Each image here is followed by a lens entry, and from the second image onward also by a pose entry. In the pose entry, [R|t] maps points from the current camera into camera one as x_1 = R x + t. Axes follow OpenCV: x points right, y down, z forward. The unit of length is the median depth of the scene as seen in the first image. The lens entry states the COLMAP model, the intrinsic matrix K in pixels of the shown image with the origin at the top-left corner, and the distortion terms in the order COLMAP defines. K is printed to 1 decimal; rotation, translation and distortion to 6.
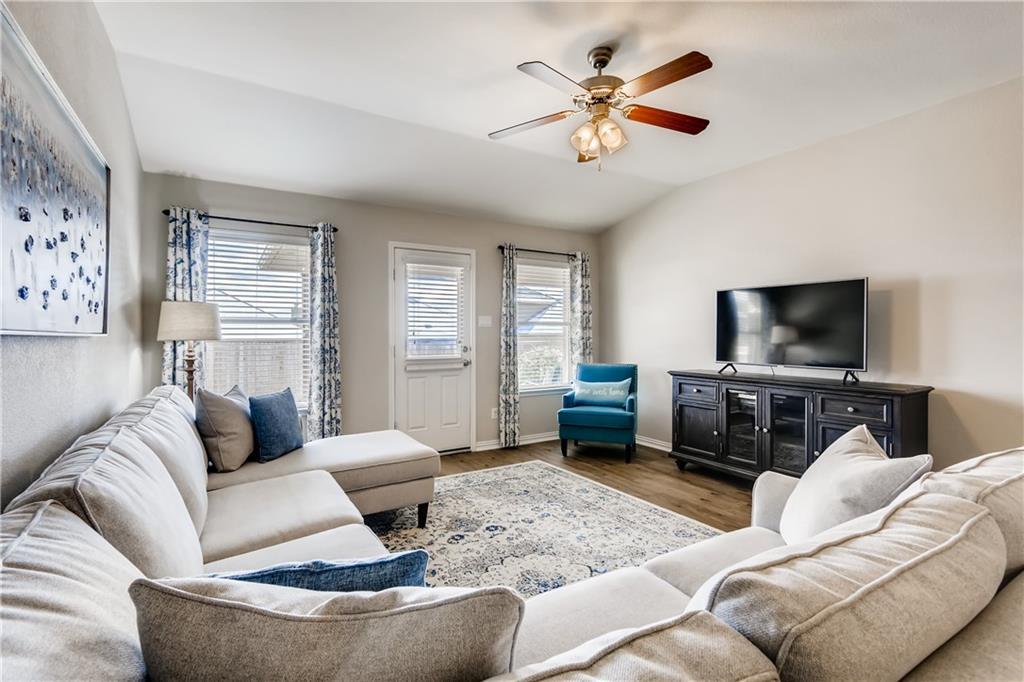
lens RADIAL K [[472.3, 0, 502.6], [0, 472.3, 336.7], [0, 0, 1]] dist [0.003364, 0.000389]
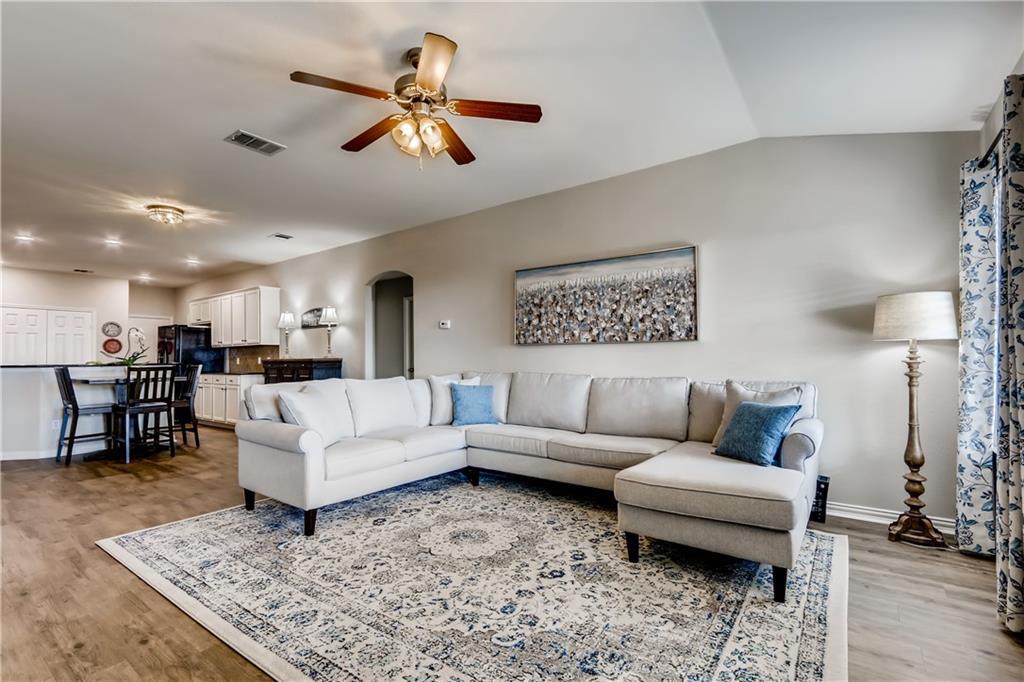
lens RADIAL K [[473.5, 0, 506.8], [0, 473.5, 346.7], [0, 0, 1]] dist [0.001634, 0.000164]
pose [[-0.924334, 0.001233, -0.381583, 0.361255], [0.007095, 0.999877, -0.013958, 0.031626], [0.381519, -0.015609, -0.924229, 1.711542]]
